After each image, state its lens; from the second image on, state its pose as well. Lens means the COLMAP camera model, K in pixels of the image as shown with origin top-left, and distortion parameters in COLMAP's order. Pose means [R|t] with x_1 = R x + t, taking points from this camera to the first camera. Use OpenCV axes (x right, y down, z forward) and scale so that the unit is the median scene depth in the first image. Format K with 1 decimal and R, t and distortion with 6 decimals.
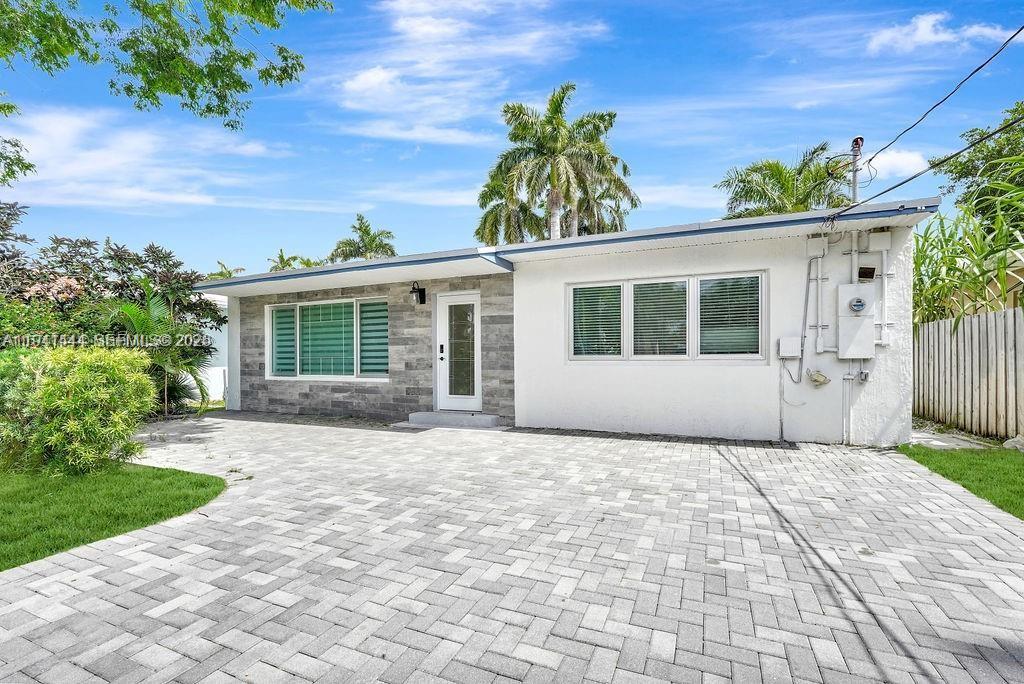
lens RADIAL K [[444.5, 0, 514.9], [0, 444.5, 359.3], [0, 0, 1]] dist [-0.009511, 0.002418]
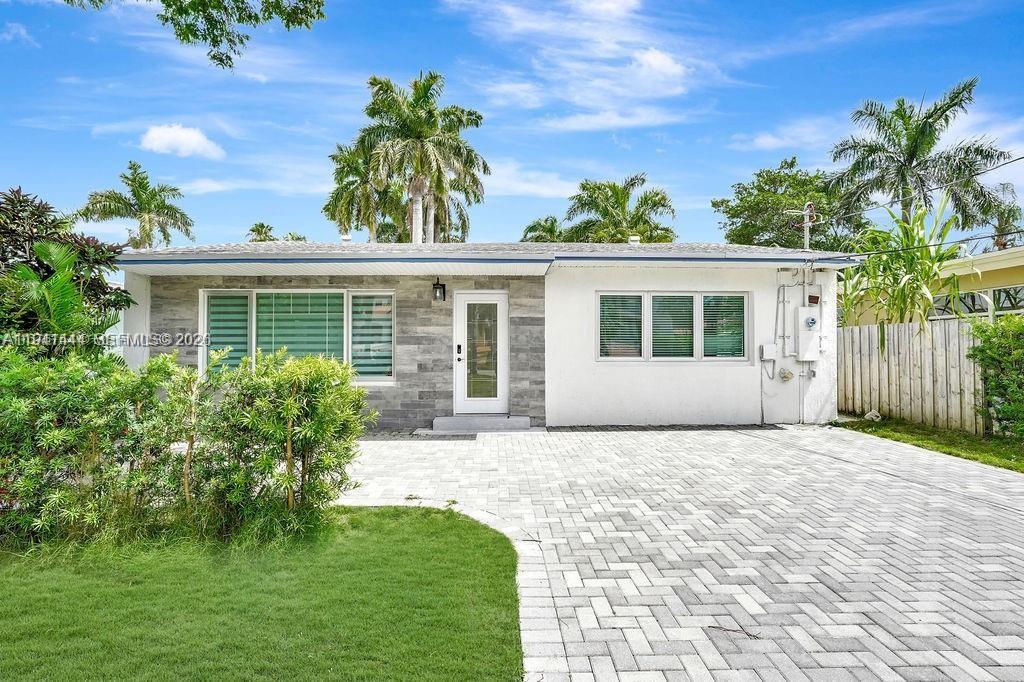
lens RADIAL K [[467.9, 0, 513.7], [0, 467.9, 339.8], [0, 0, 1]] dist [-0.018445, 0.007690]
pose [[0.905699, 0.014422, 0.423676, -0.548025], [-0.004118, 0.999673, -0.025226, -0.021113], [-0.423901, 0.021103, 0.905462, 0.056304]]
